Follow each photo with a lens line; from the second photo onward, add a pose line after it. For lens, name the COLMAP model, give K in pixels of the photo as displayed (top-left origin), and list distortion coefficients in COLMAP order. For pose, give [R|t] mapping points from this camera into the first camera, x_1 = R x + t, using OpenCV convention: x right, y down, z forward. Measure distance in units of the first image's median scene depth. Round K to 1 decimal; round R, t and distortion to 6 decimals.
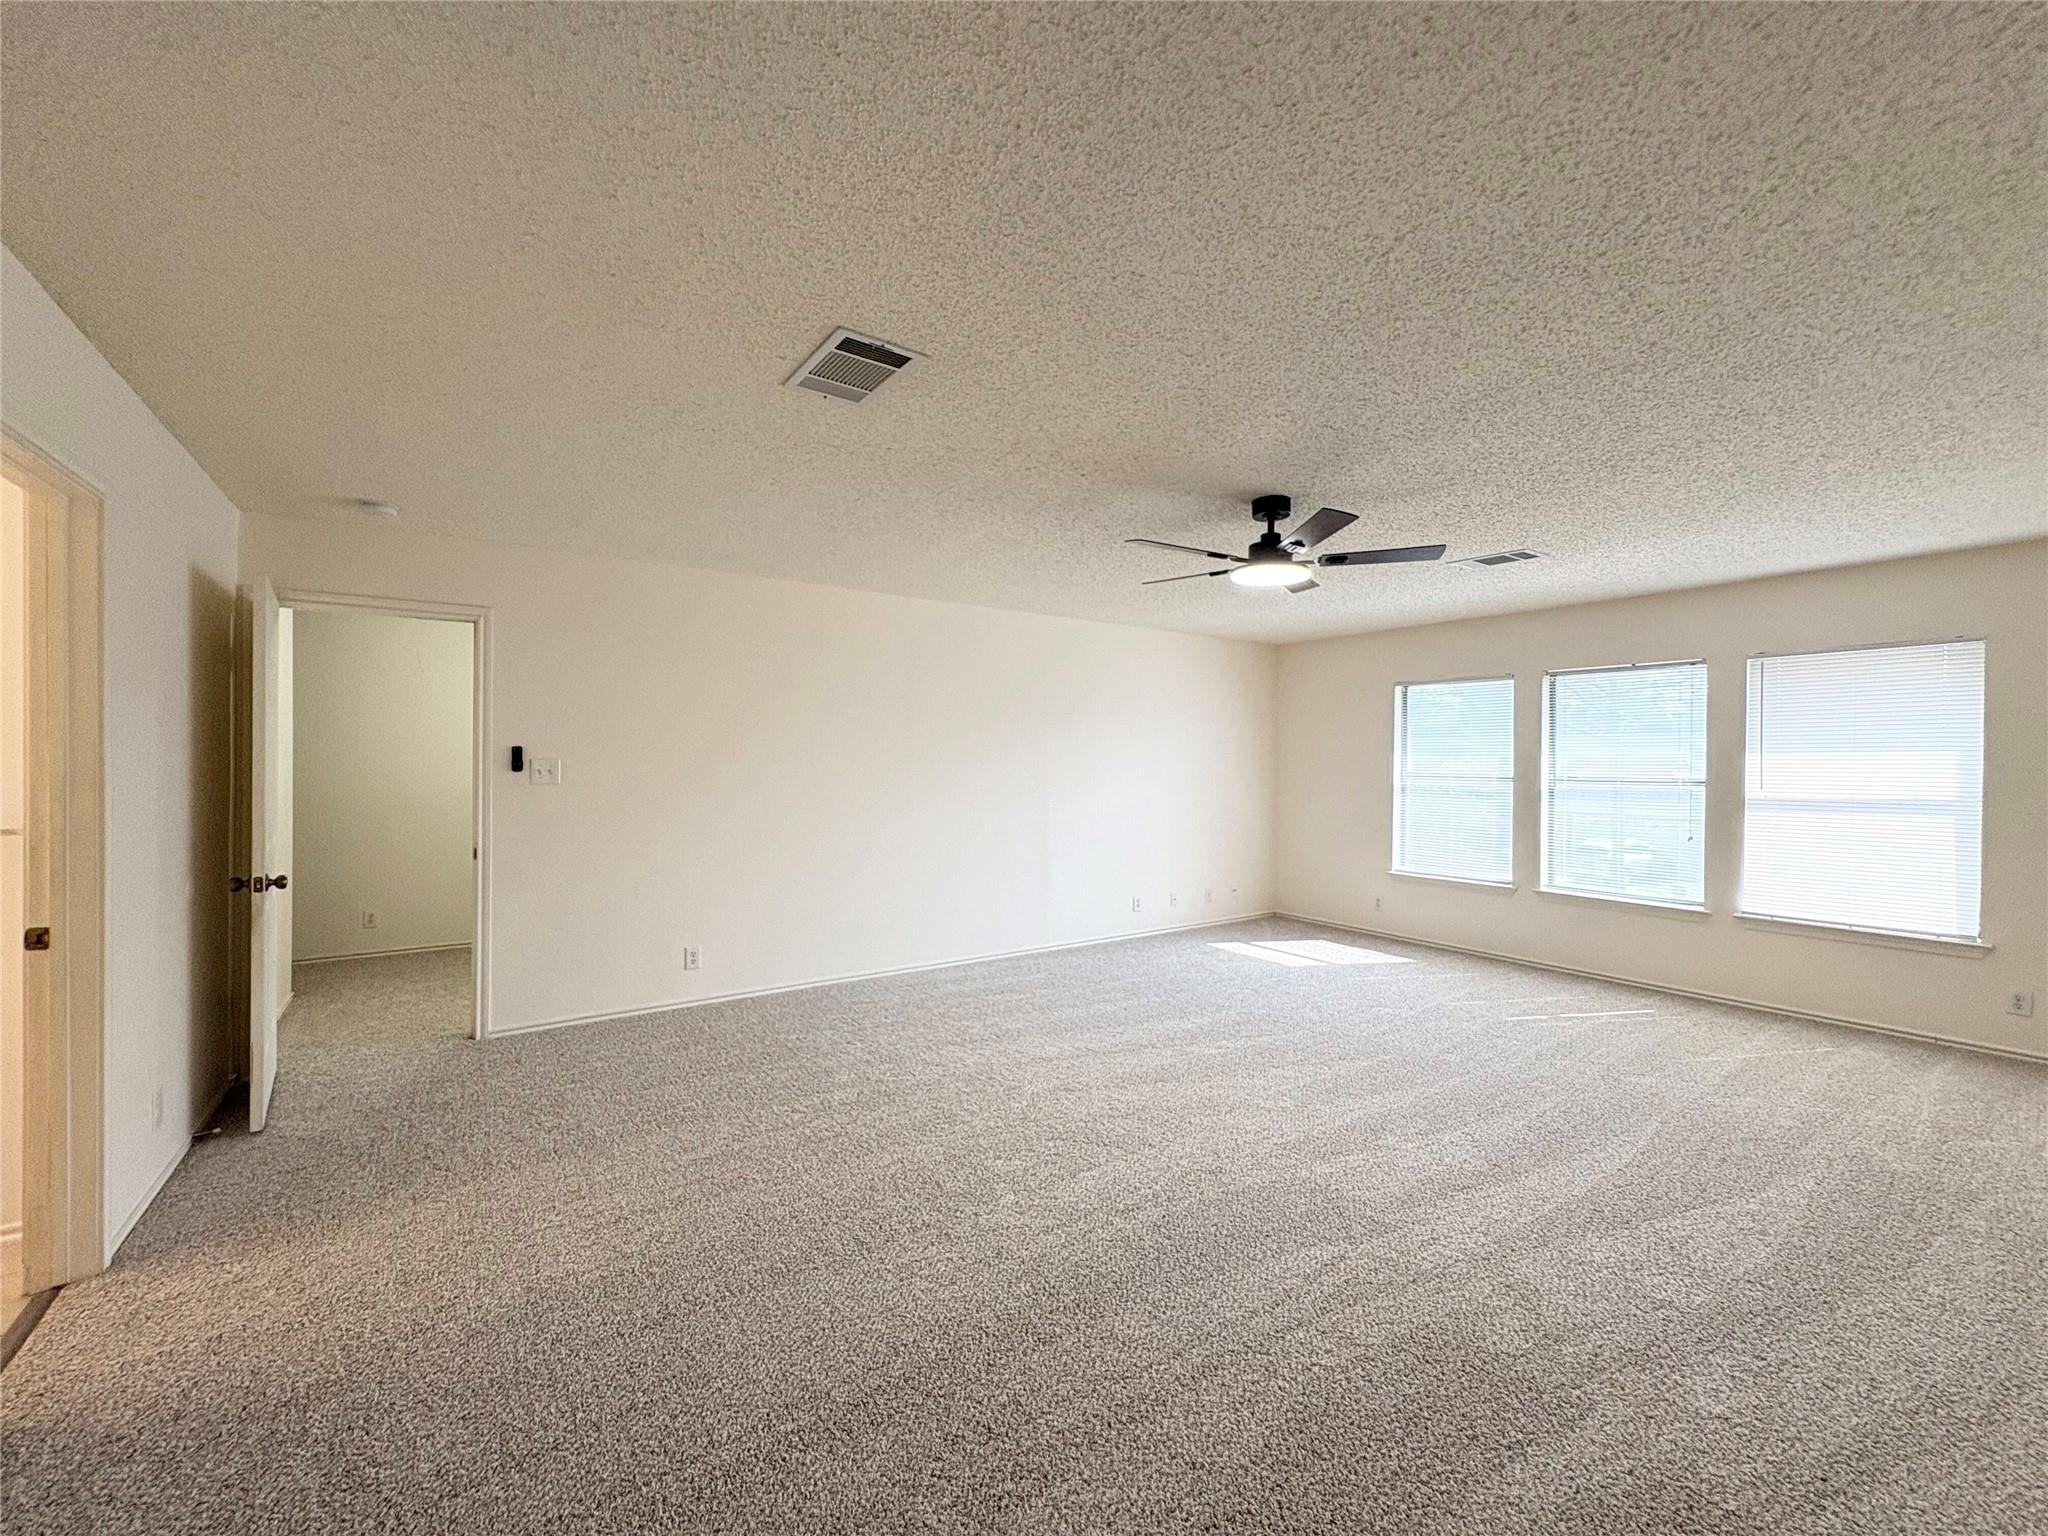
lens RADIAL K [[817.3, 0, 1028.6], [0, 817.3, 760.2], [0, 0, 1]] dist [0.000052, 0.000500]
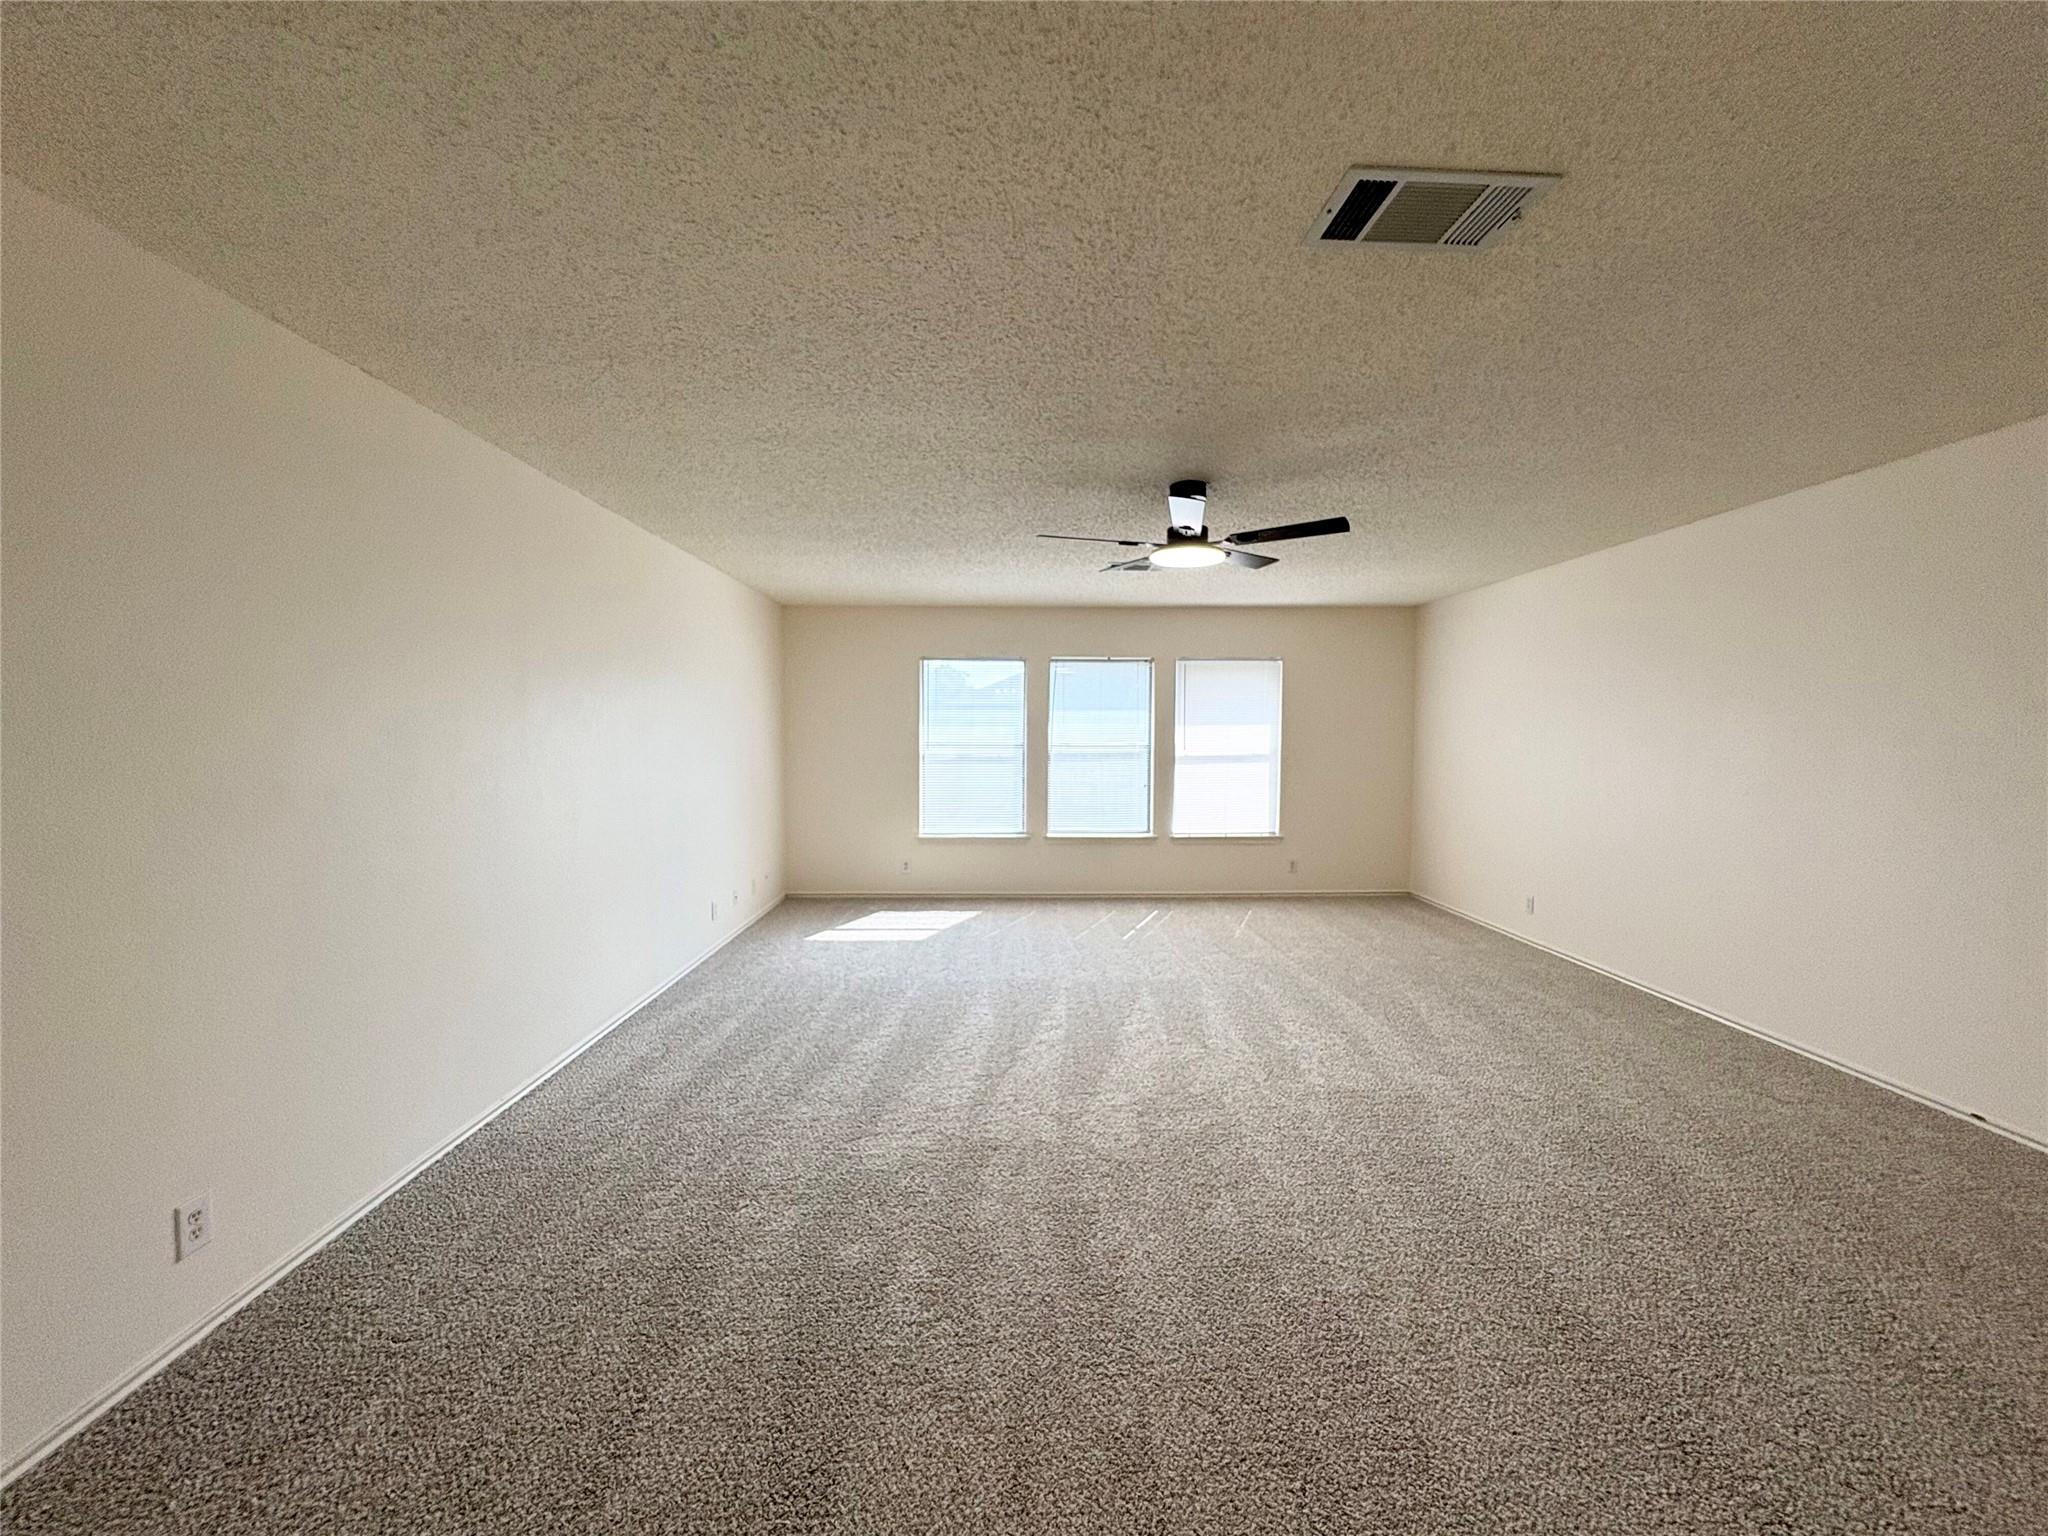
lens RADIAL K [[817.3, 0, 1026.1], [0, 817.3, 771.8], [0, 0, 1]] dist [0.000052, 0.000500]
pose [[0.554080, -0.046790, 0.831147, -0.486721], [-0.001114, 0.998377, 0.056947, -0.009104], [-0.832463, -0.032479, 0.553128, 0.410692]]
